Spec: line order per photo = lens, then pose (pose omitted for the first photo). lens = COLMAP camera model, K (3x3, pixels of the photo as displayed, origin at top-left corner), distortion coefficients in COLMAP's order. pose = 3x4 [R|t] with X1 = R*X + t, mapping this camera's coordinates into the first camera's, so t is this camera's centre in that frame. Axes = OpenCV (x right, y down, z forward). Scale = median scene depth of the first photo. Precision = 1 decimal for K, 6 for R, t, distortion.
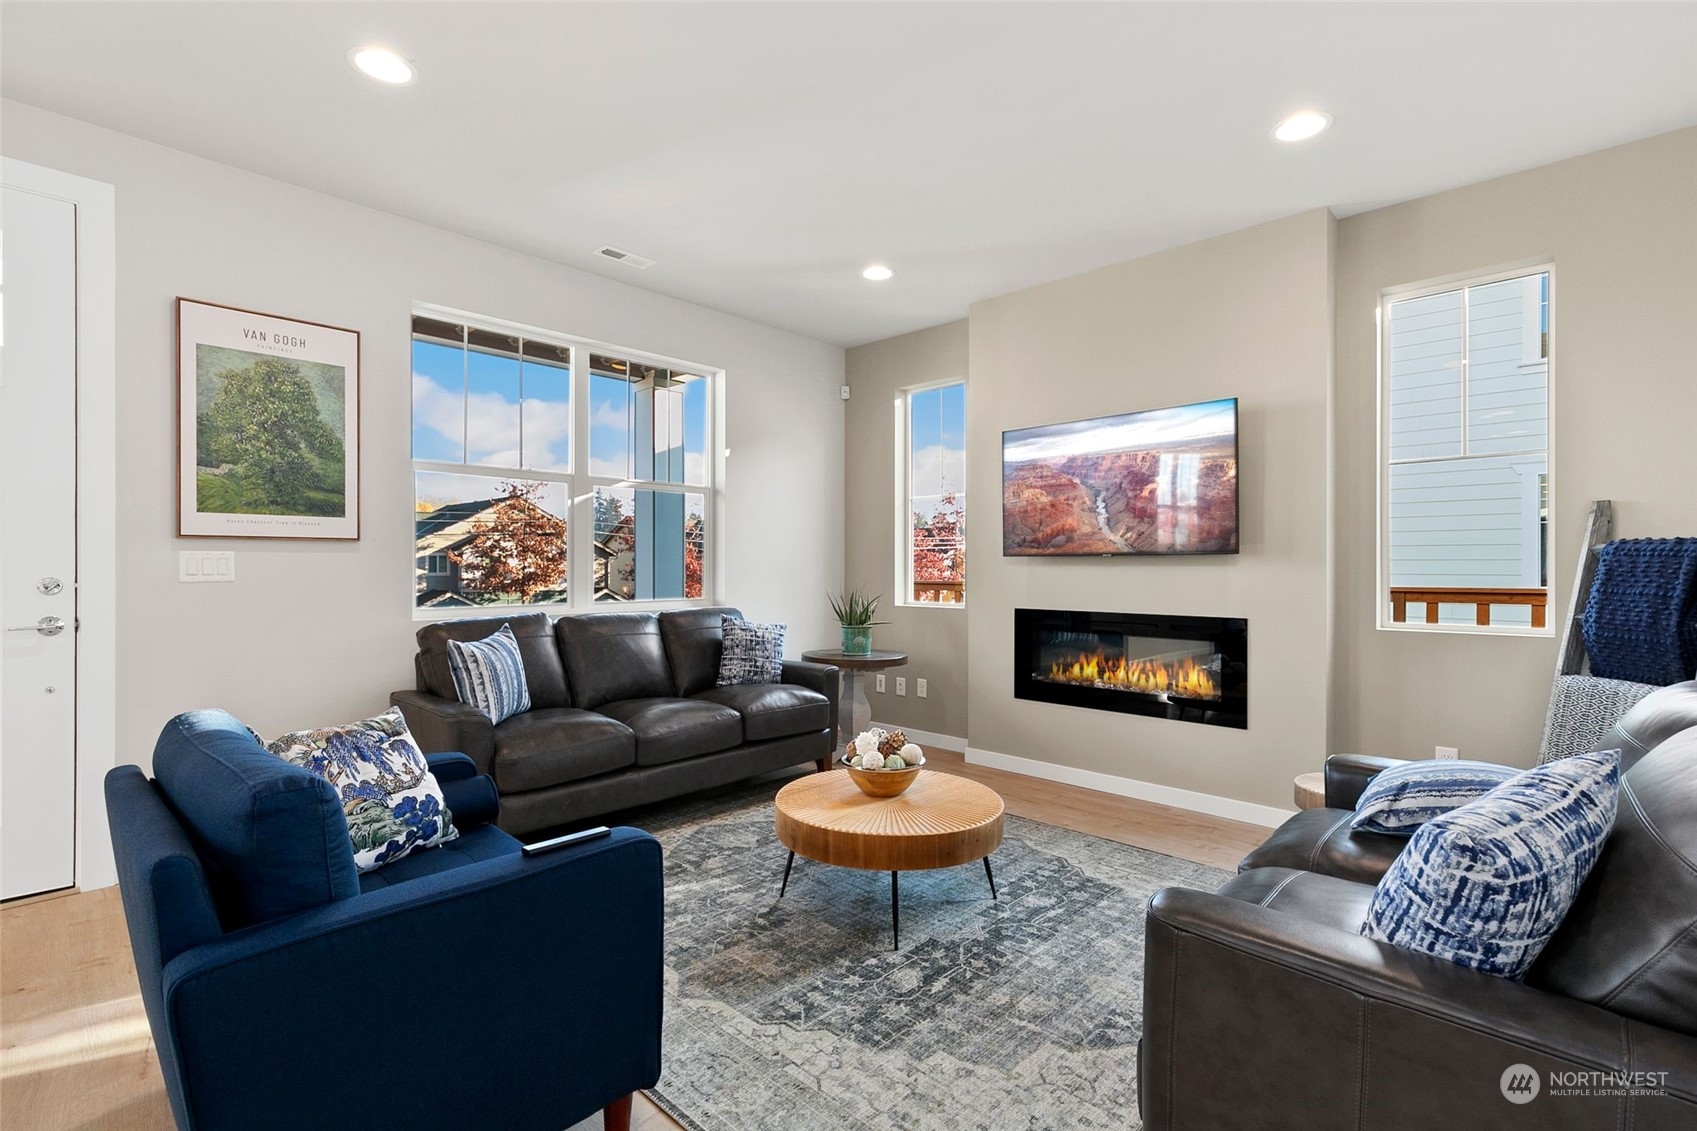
lens RADIAL K [[783.0, 0, 848.5], [0, 783.0, 565.5], [0, 0, 1]] dist [0.001777, 0.000208]
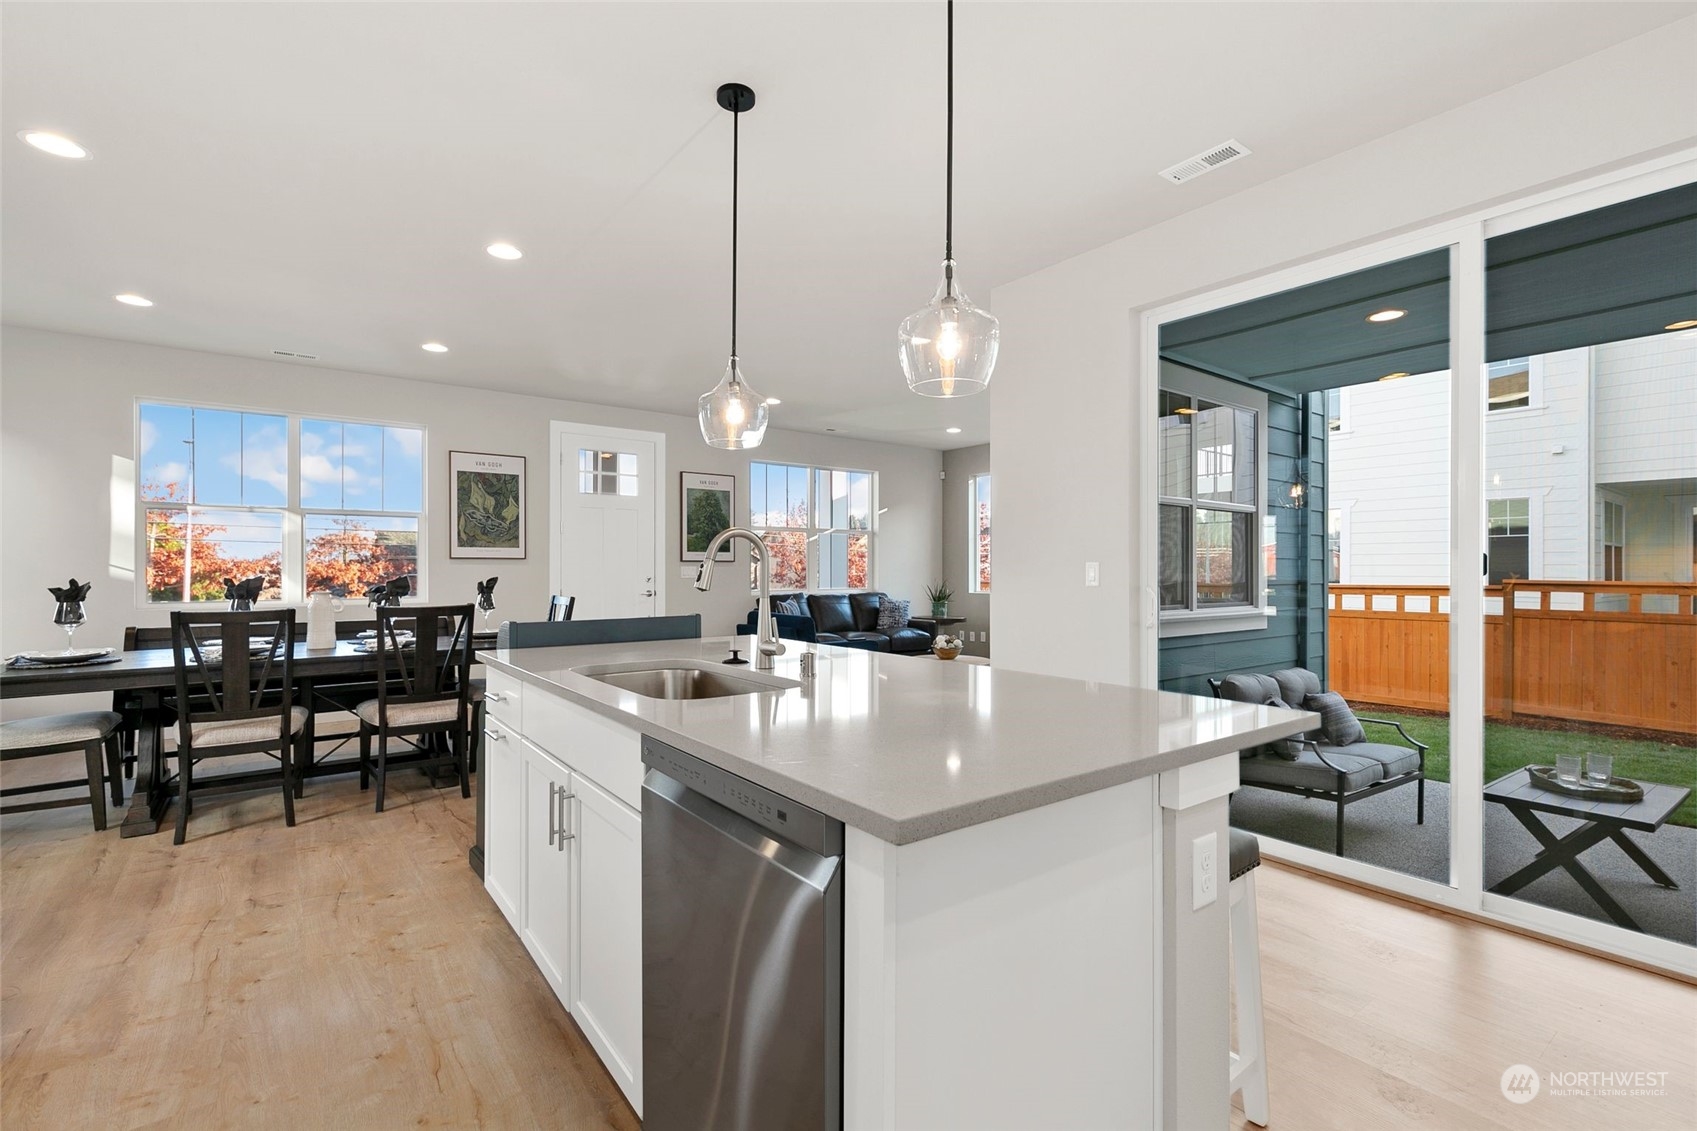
lens RADIAL K [[762.7, 0, 843.2], [0, 762.7, 569.1], [0, 0, 1]] dist [0.003467, 0.000375]
pose [[0.986014, -0.002798, -0.166642, 0.111325], [0.002598, 0.999996, -0.001422, -0.004051], [0.166645, 0.000970, 0.986016, -1.371988]]
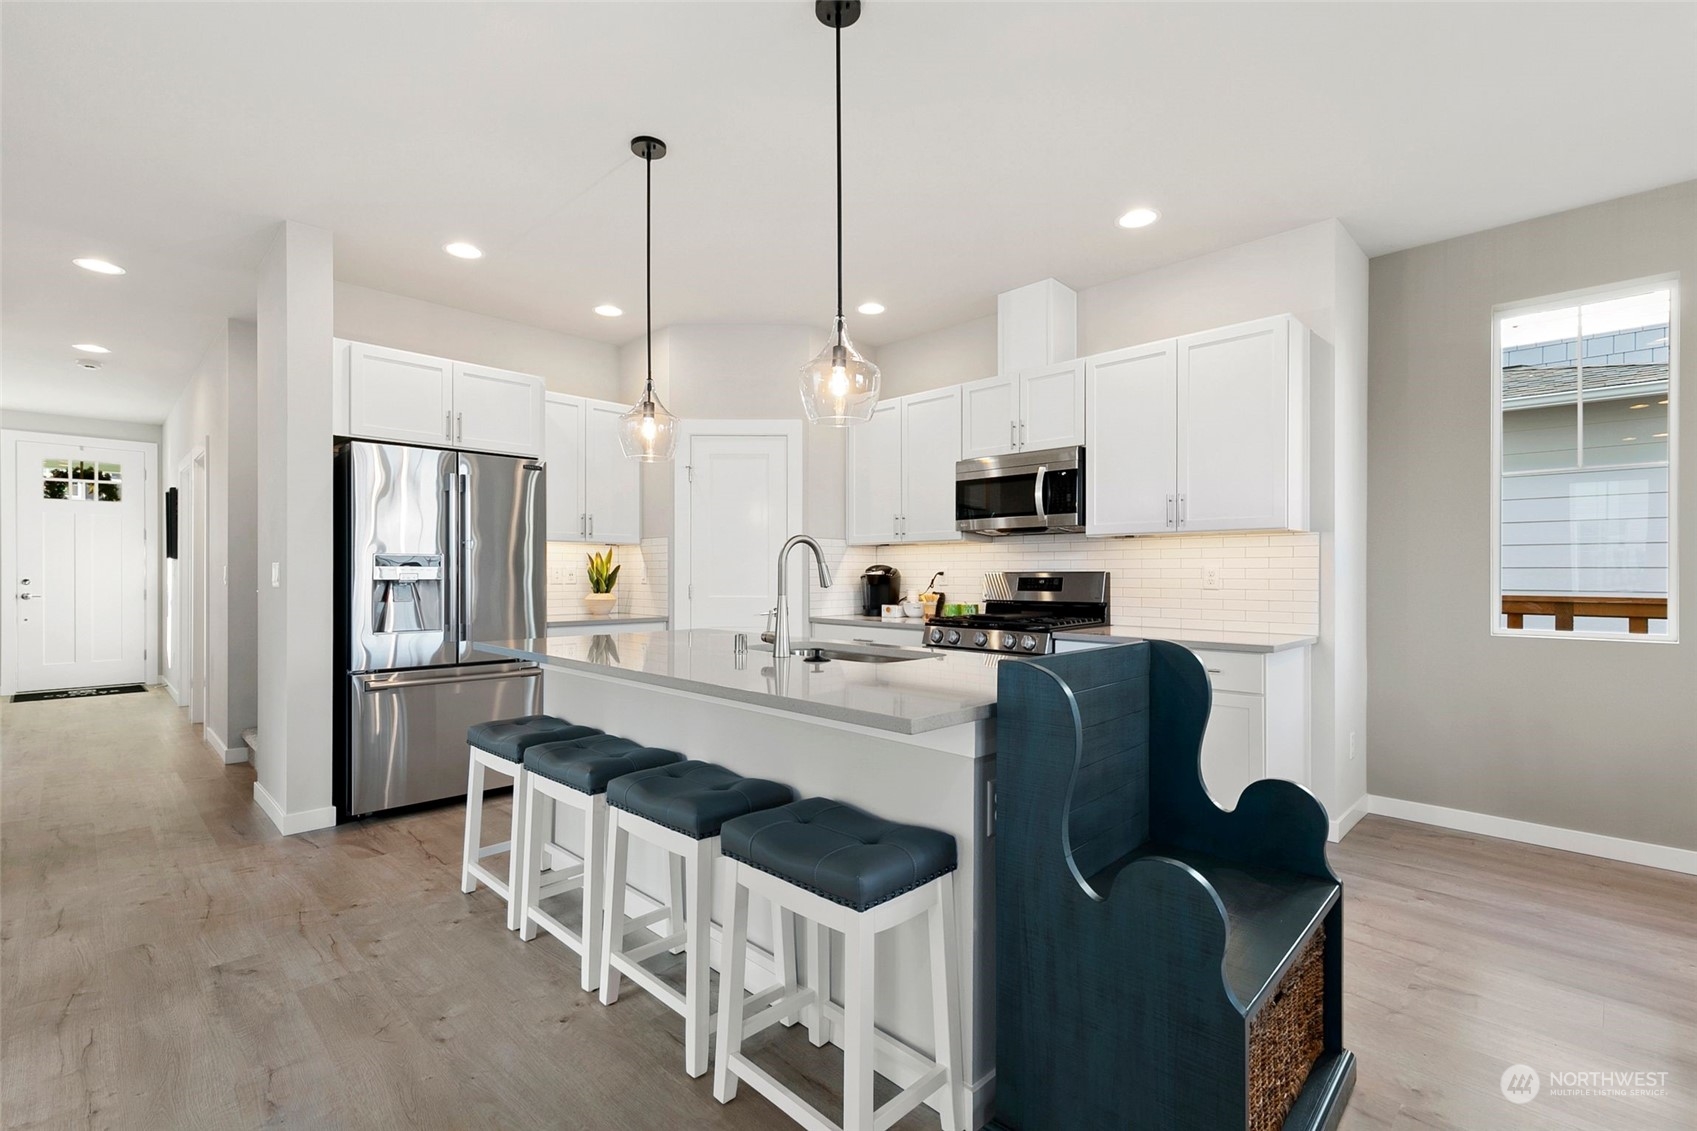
lens RADIAL K [[772.4, 0, 842.5], [0, 772.4, 574.3], [0, 0, 1]] dist [0.003965, 0.000562]
pose [[-0.999577, -0.005366, 0.028573, -0.154772], [-0.005321, 0.999985, 0.001637, -0.002033], [-0.028581, 0.001484, -0.999590, 0.066592]]
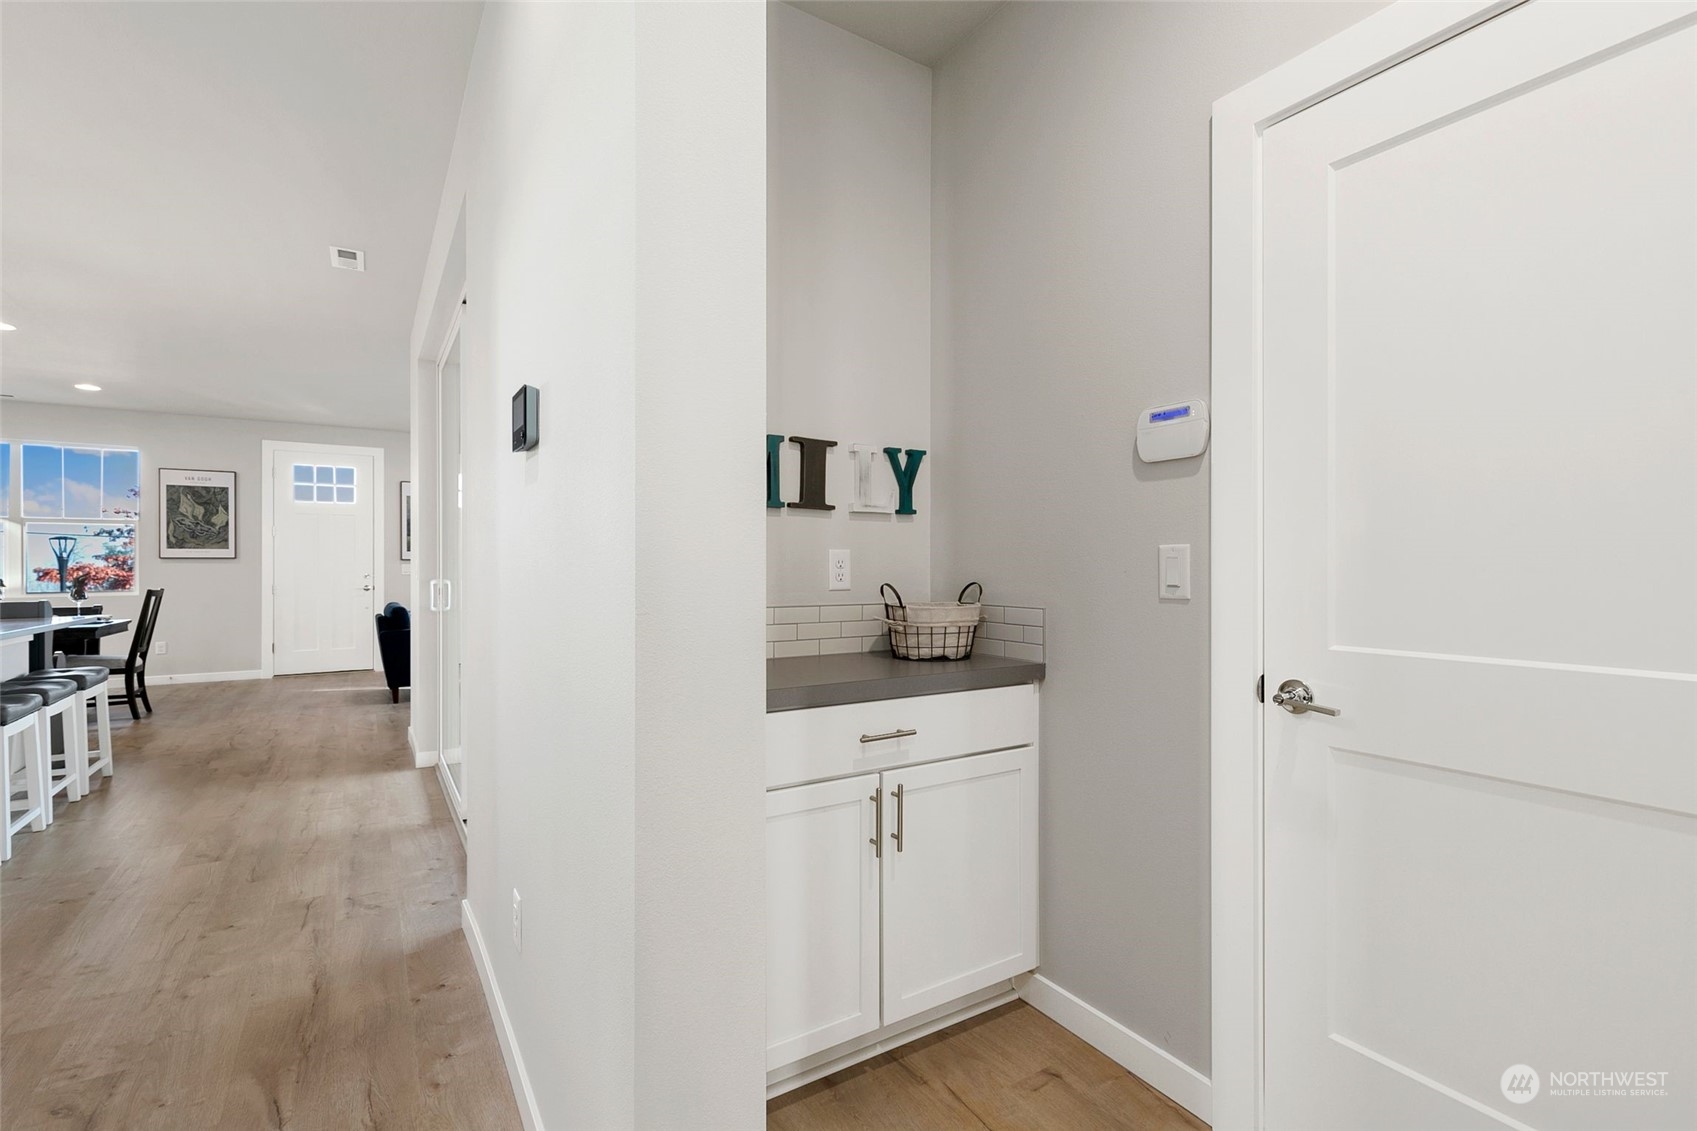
lens RADIAL K [[770.3, 0, 844.4], [0, 770.3, 564.8], [0, 0, 1]] dist [0.002268, 0.001243]
pose [[0.969043, -0.006197, -0.246816, 1.456468], [0.005652, 0.999980, -0.002916, 0.002264], [0.246829, 0.001430, 0.969058, -1.388095]]
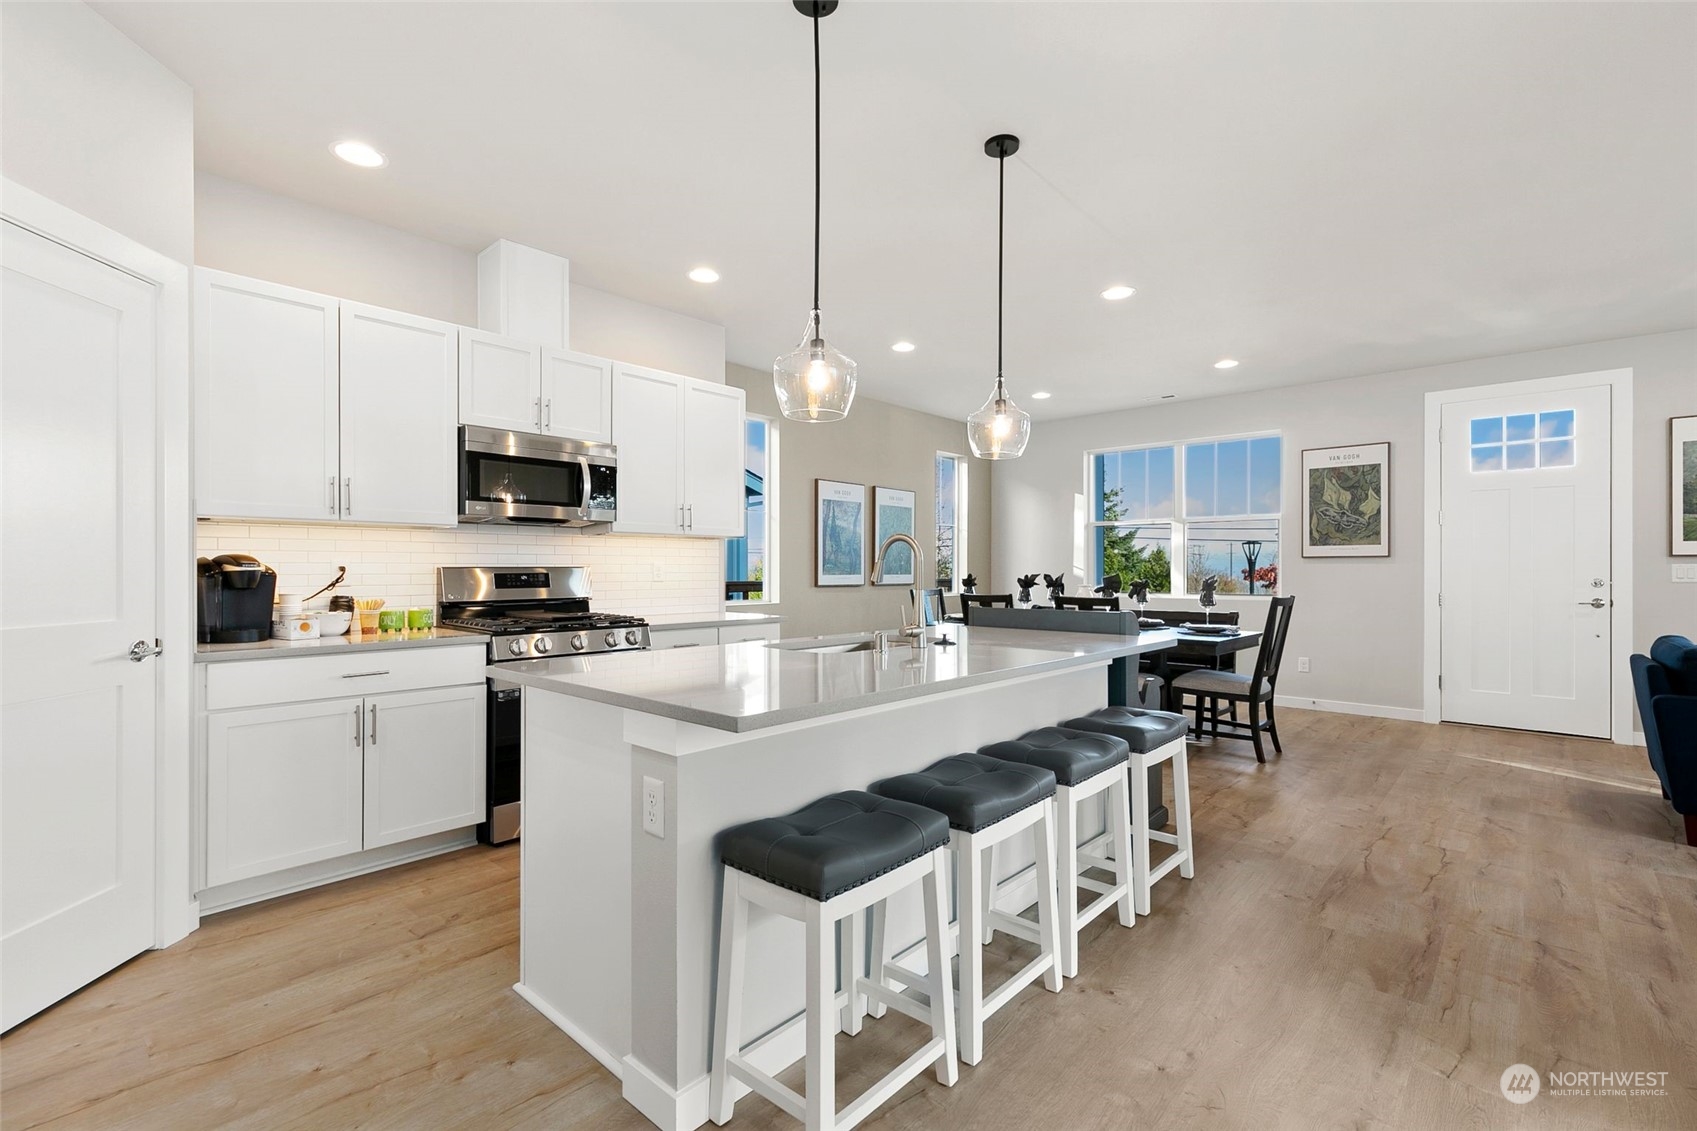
lens RADIAL K [[762.7, 0, 843.2], [0, 762.7, 569.1], [0, 0, 1]] dist [0.003467, 0.000375]
pose [[0.019259, -0.003309, -0.999809, 0.754816], [-0.001196, 0.999994, -0.003333, 0.000921], [0.999814, 0.001260, 0.019254, -0.810725]]
